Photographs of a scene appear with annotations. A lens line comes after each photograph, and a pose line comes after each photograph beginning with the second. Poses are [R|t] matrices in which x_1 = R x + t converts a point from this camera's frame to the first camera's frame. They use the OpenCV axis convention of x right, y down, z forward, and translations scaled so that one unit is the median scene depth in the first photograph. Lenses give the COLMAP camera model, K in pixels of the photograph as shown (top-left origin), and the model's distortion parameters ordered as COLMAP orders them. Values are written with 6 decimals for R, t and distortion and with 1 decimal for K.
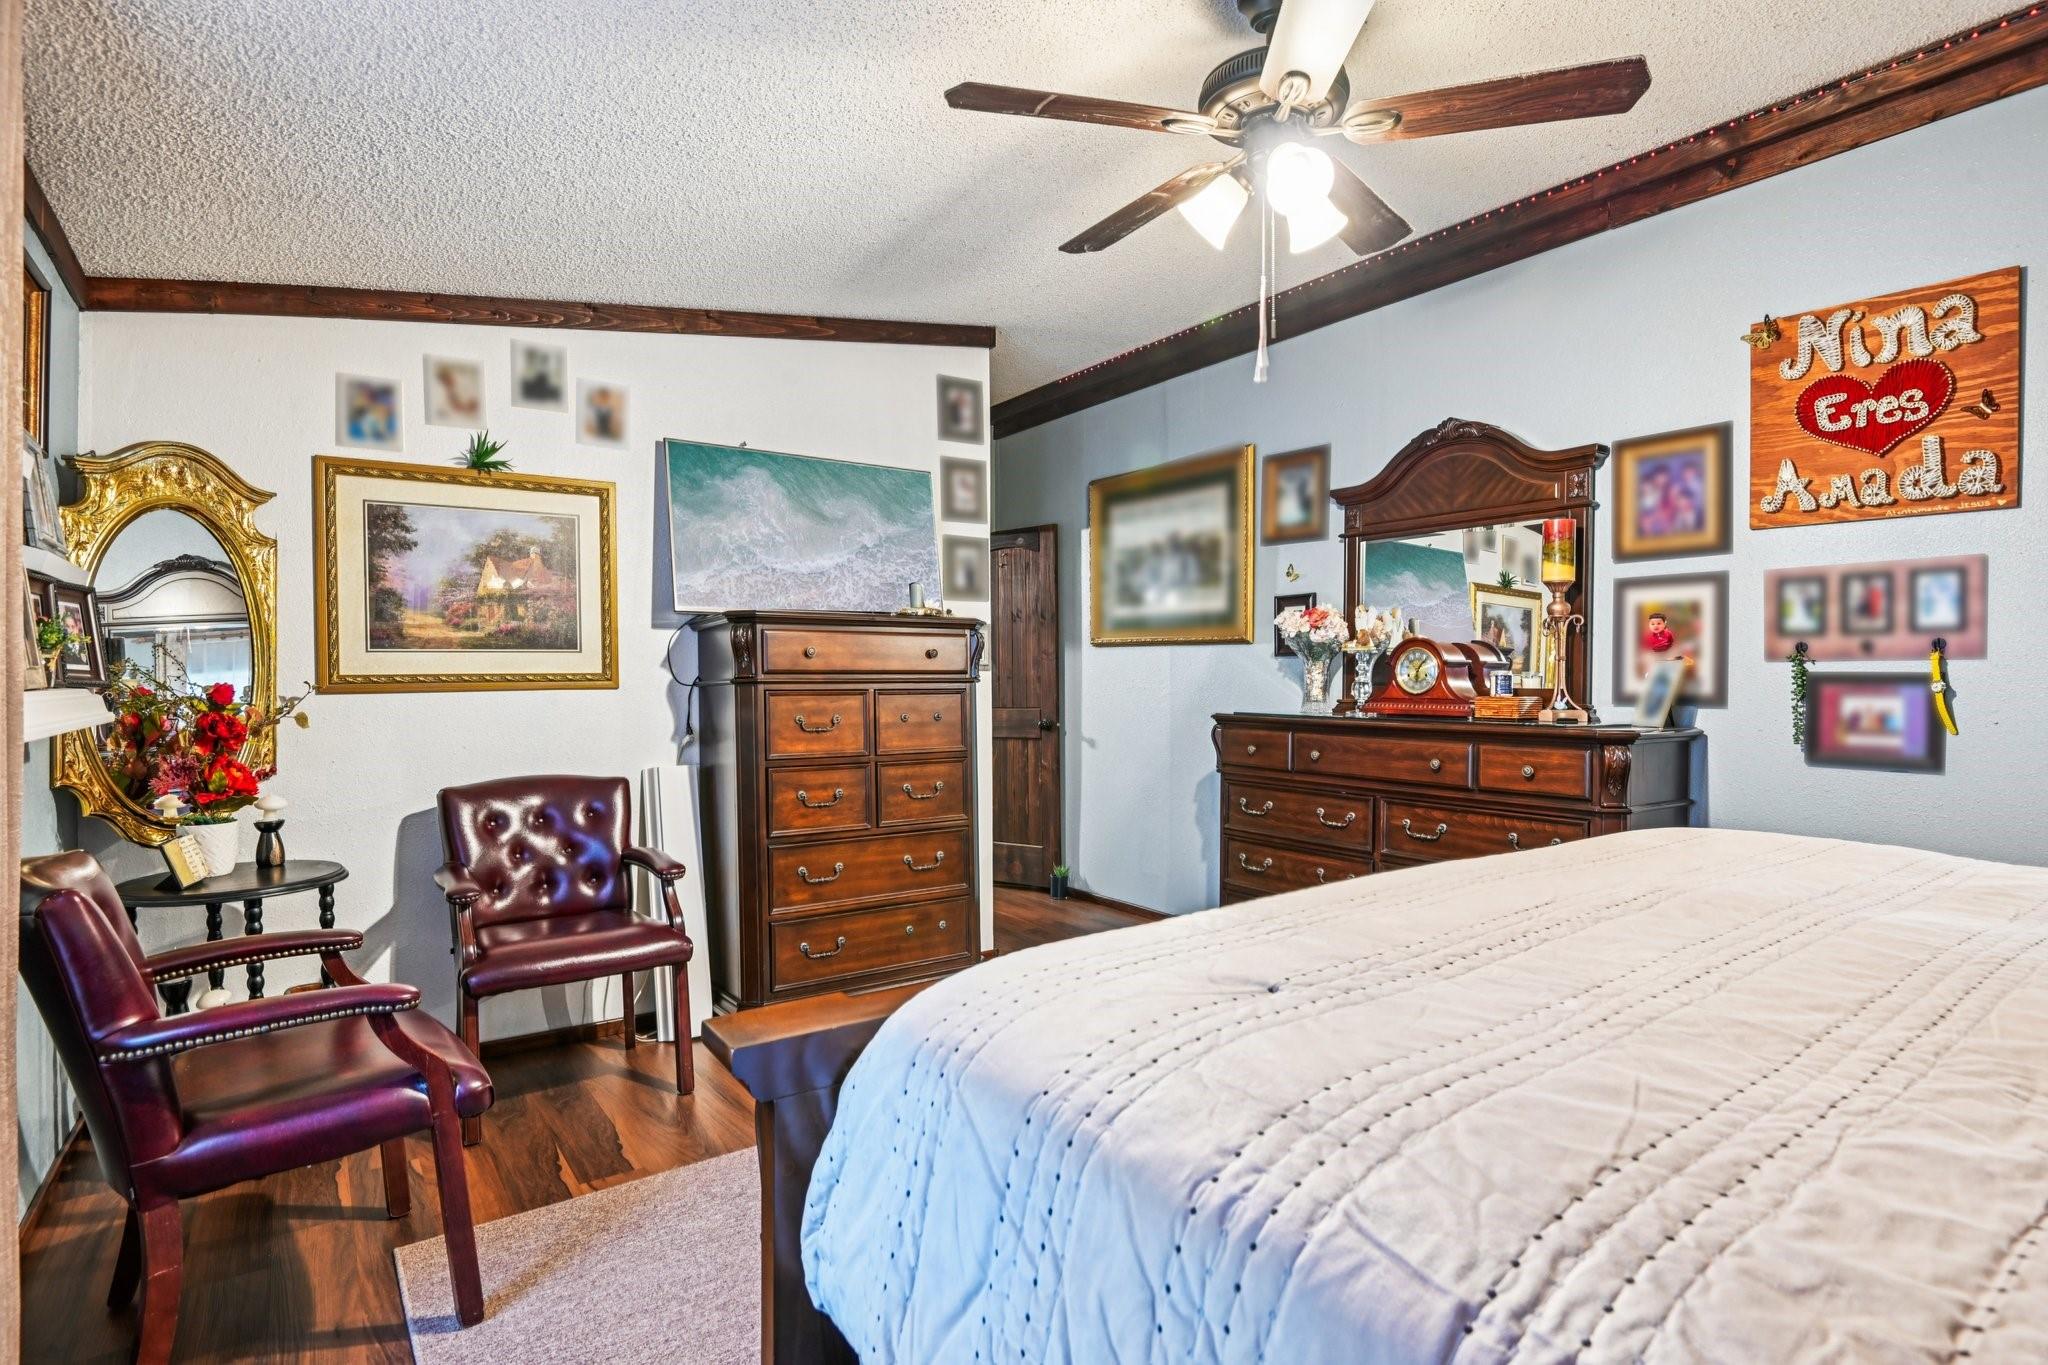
lens RADIAL K [[1025.5, 0, 1026.1], [0, 1025.5, 682.6], [0, 0, 1]] dist [-0.000339, -0.000264]
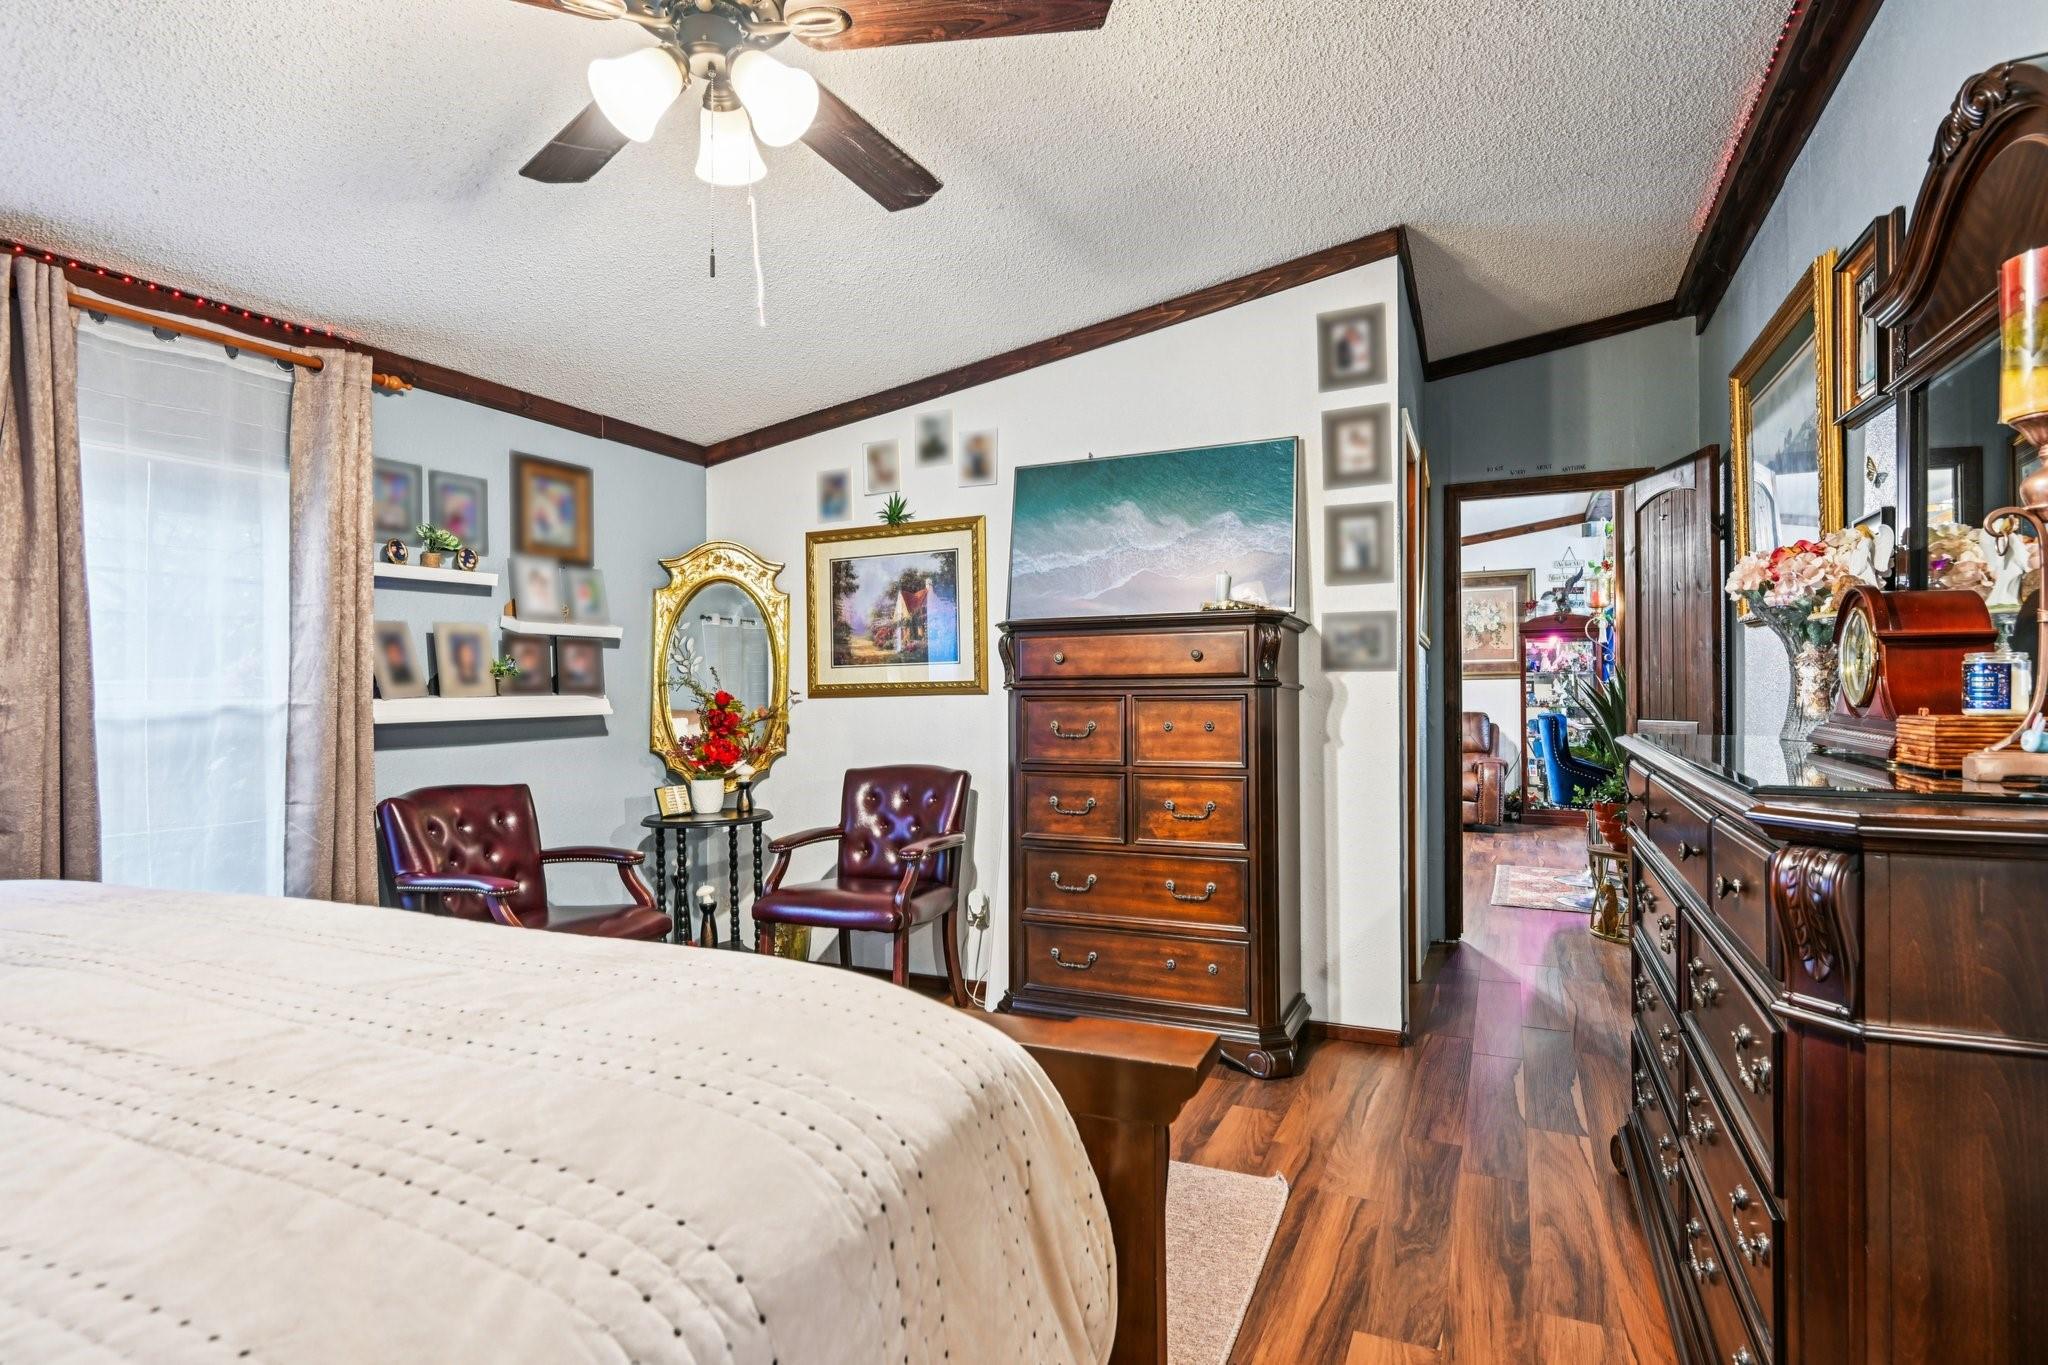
lens RADIAL K [[1085.0, 0, 1022.9], [0, 1085.0, 684.9], [0, 0, 1]] dist [0.001918, 0.000414]
pose [[0.488979, -0.013672, -0.872189, 0.699552], [-0.001703, 0.999860, -0.016629, 0.015341], [0.872294, 0.009617, 0.488887, 0.464896]]
